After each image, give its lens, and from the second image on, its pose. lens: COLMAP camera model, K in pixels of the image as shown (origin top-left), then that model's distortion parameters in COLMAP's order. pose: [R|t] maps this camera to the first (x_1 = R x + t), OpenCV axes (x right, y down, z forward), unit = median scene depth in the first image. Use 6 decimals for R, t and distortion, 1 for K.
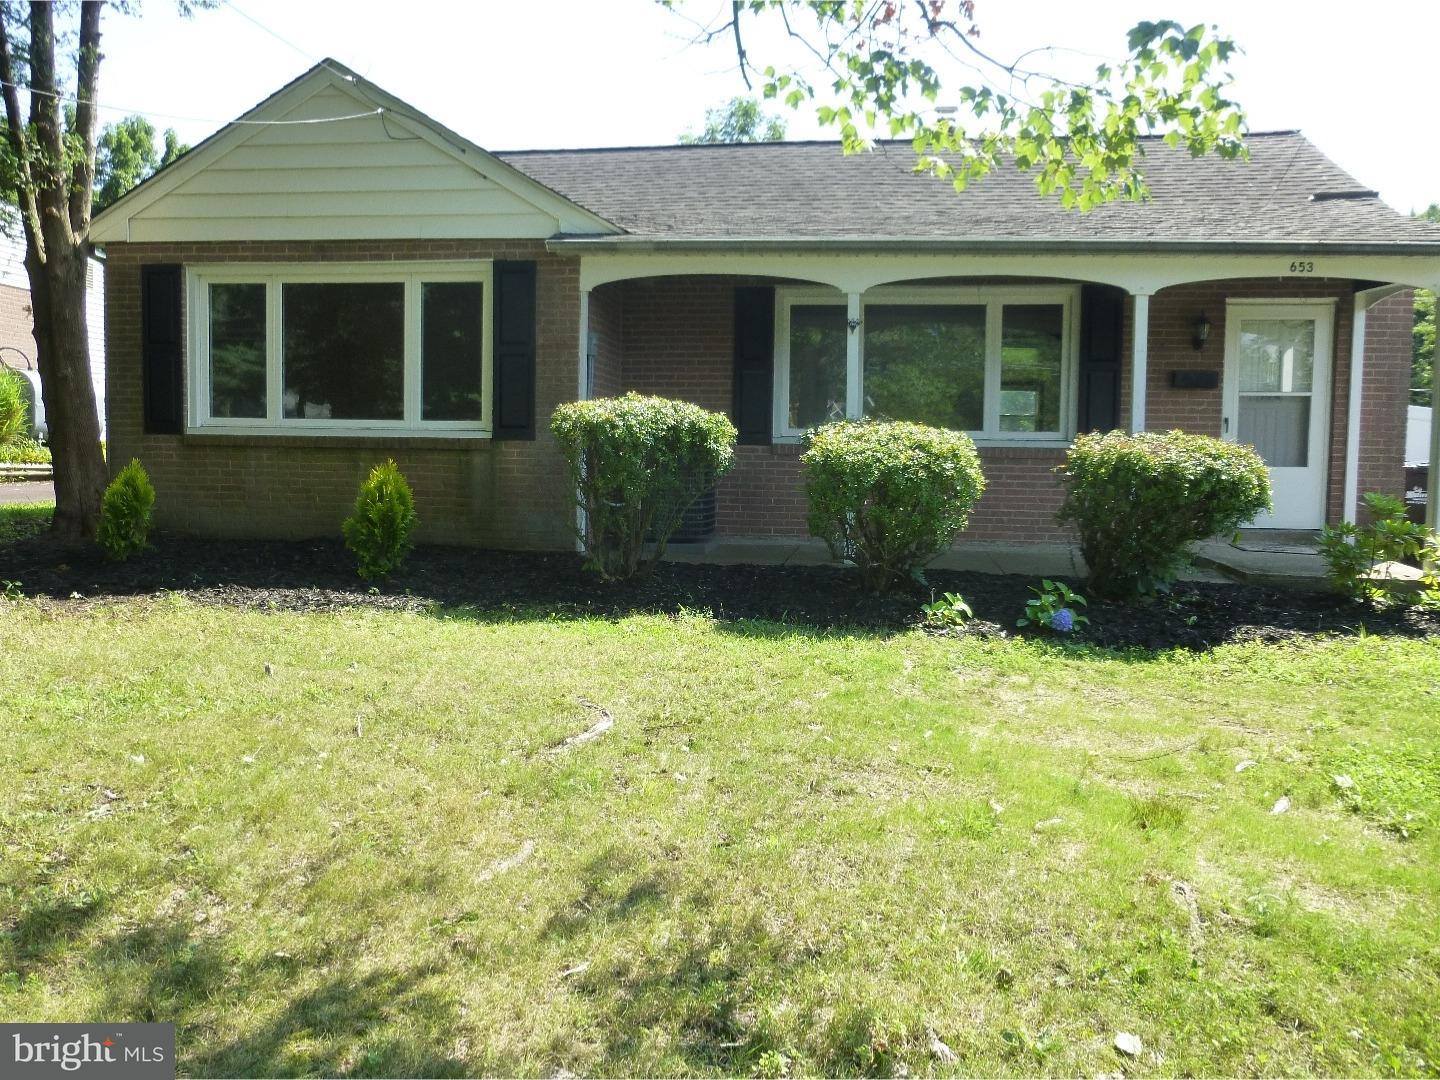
lens RADIAL K [[1093.4, 0, 724.3], [0, 1093.4, 541.1], [0, 0, 1]] dist [-0.046030, 0.030627]
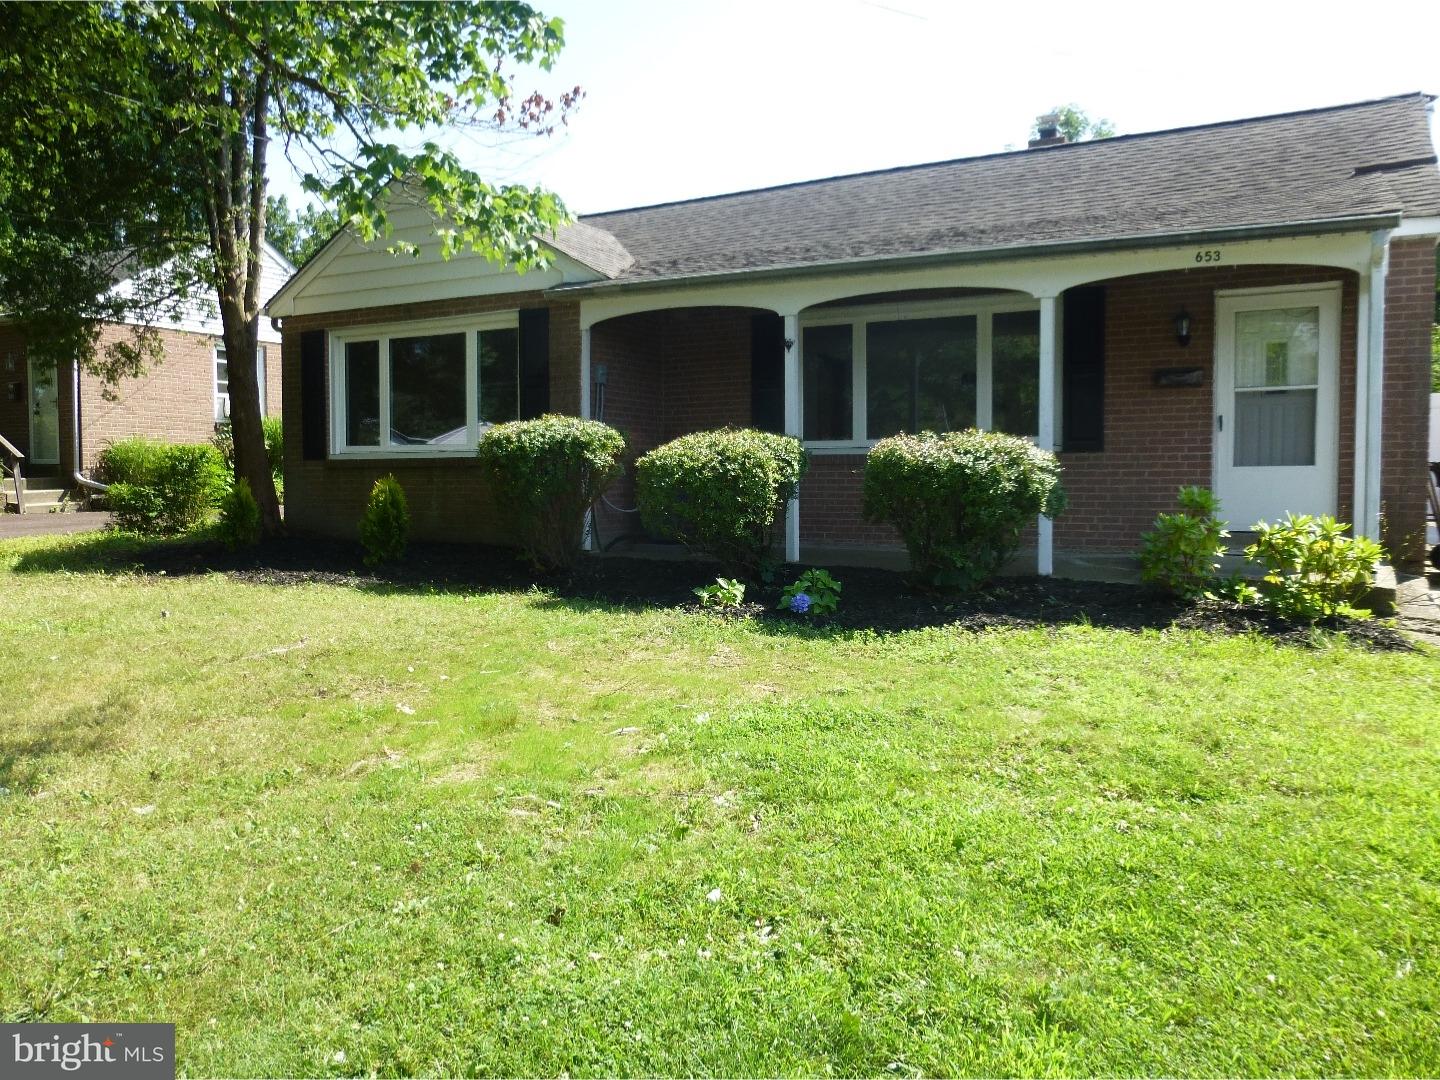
lens RADIAL K [[1093.4, 0, 718.7], [0, 1093.4, 539.3], [0, 0, 1]] dist [-0.046030, 0.030627]
pose [[0.933493, 0.001678, -0.358592, 0.430699], [-0.010309, 0.999701, -0.022157, 0.022425], [0.358448, 0.024380, 0.933231, -0.047471]]
